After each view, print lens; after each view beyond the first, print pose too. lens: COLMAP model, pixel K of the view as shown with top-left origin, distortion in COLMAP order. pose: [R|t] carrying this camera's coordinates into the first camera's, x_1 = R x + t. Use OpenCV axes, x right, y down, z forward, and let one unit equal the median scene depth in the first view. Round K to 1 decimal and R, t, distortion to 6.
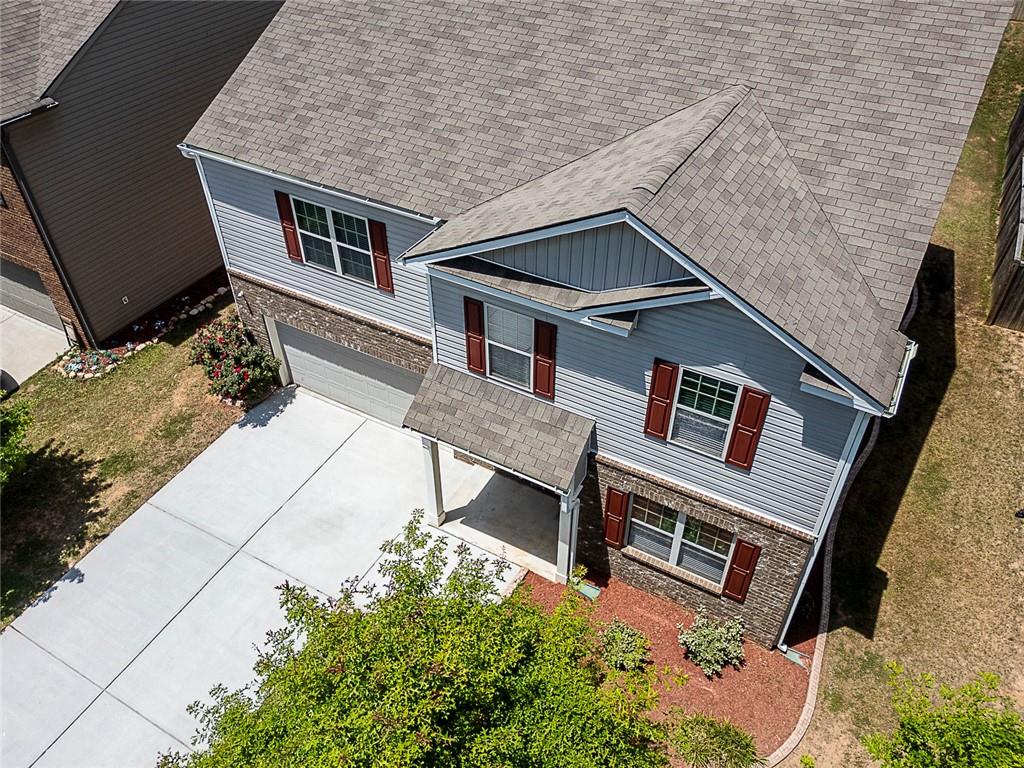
lens RADIAL K [[781.4, 0, 517.1], [0, 781.4, 383.6], [0, 0, 1]] dist [0.102600, -0.103155]
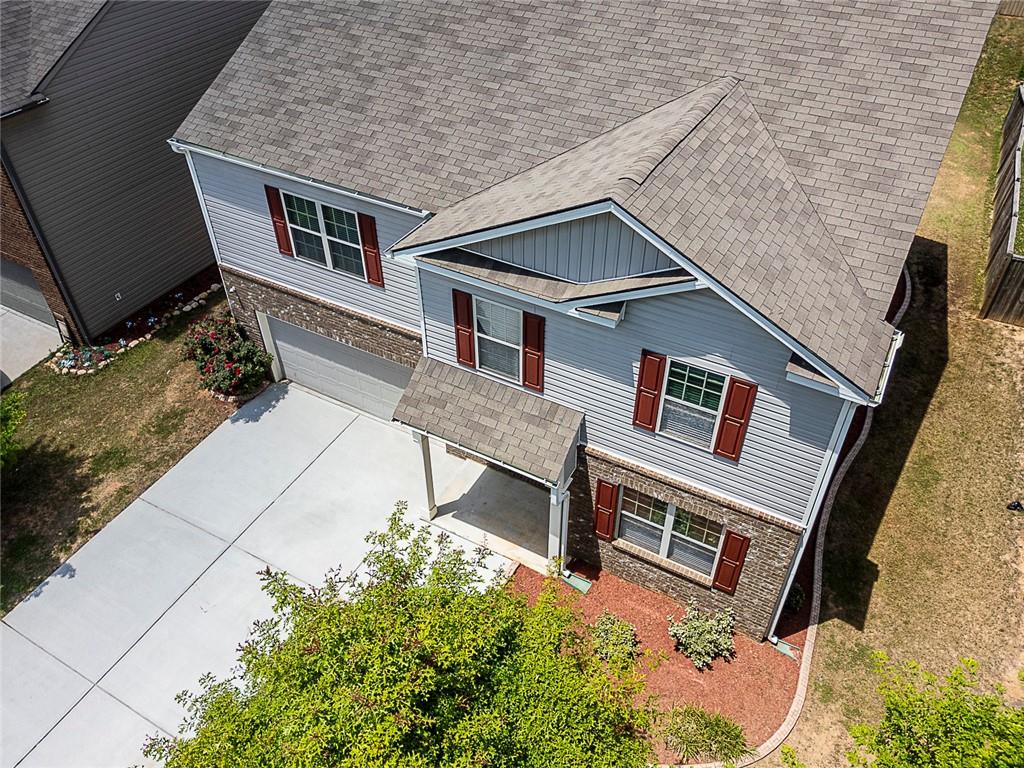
lens RADIAL K [[781.4, 0, 517.1], [0, 781.4, 383.6], [0, 0, 1]] dist [0.102600, -0.103155]
pose [[0.999994, -0.003561, -0.000477, 0.013152], [0.003561, 0.999994, 0.000312, 0.008486], [0.000476, -0.000313, 1.000000, -0.000242]]
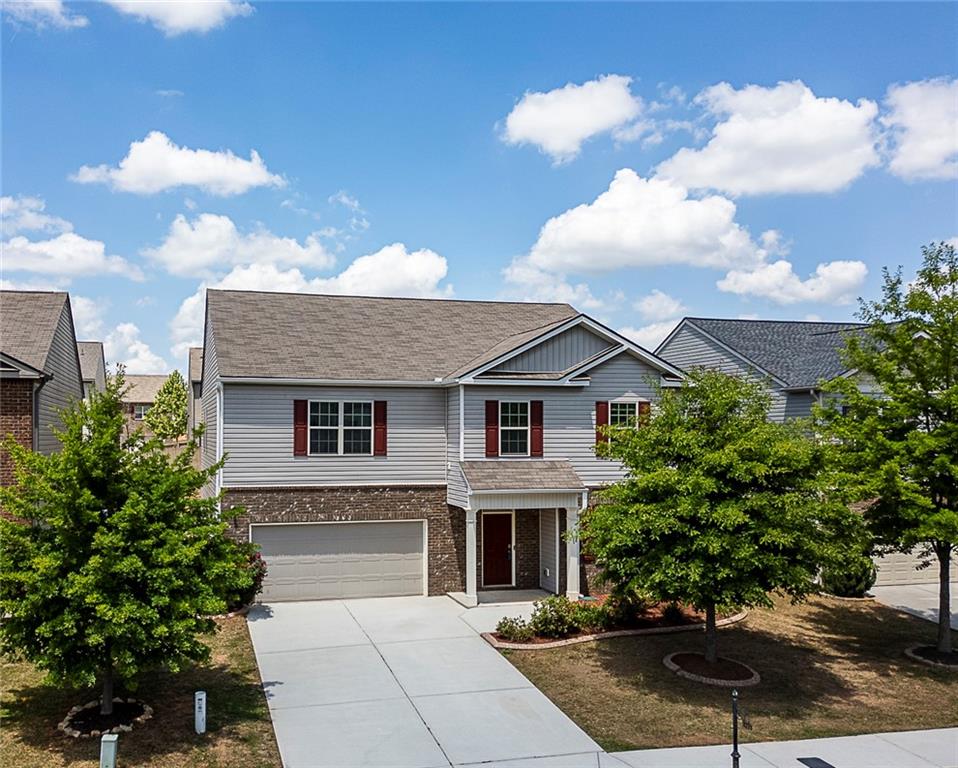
lens RADIAL K [[866.8, 0, 379.6], [0, 866.8, 431.0], [0, 0, 1]] dist [0.112477, -0.124652]
pose [[0.732253, 0.011439, 0.680936, -1.359718], [0.444332, 0.749710, -0.490412, 0.679568], [-0.516115, 0.661667, 0.543895, 0.124719]]
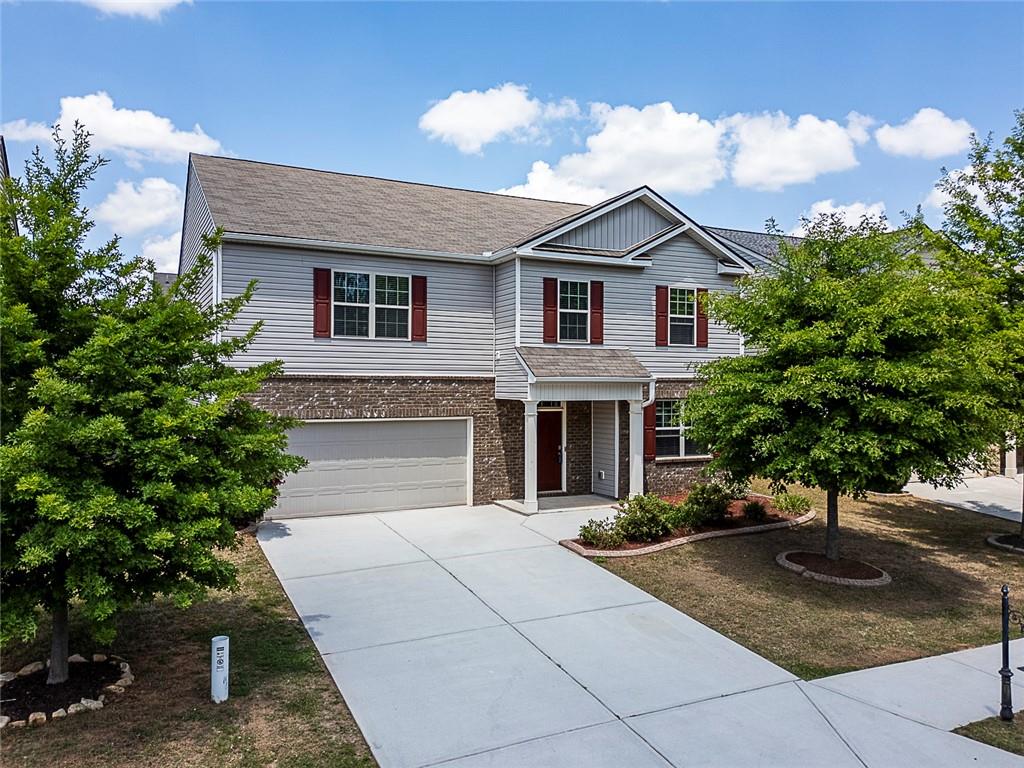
lens RADIAL K [[781.4, 0, 517.1], [0, 781.4, 383.6], [0, 0, 1]] dist [0.102600, -0.103155]
pose [[0.562645, 0.011840, 0.826614, -1.175084], [0.538937, 0.752961, -0.377620, 0.508949], [-0.626879, 0.657959, 0.417269, 0.490815]]
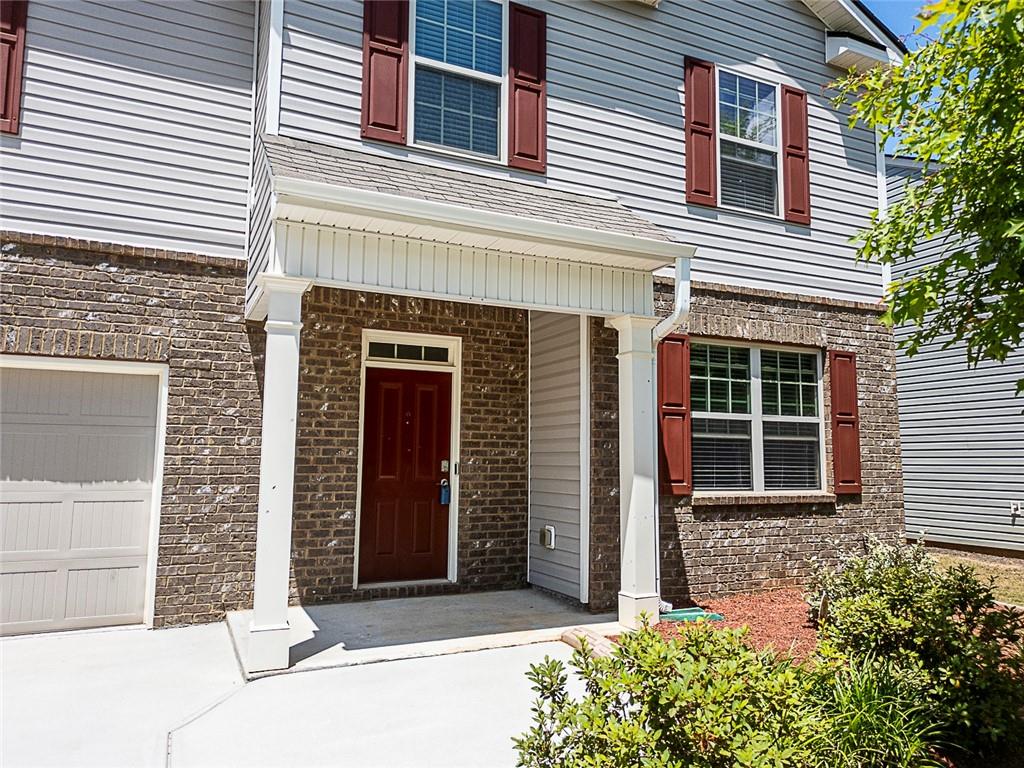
lens RADIAL K [[733.9, 0, 531.4], [0, 733.9, 385.0], [0, 0, 1]] dist [0.005307, 0.000420]
pose [[0.574184, 0.092092, 0.813531, -0.333433], [0.529755, 0.715821, -0.454928, 0.326114], [-0.624238, 0.692184, 0.362227, 0.851796]]
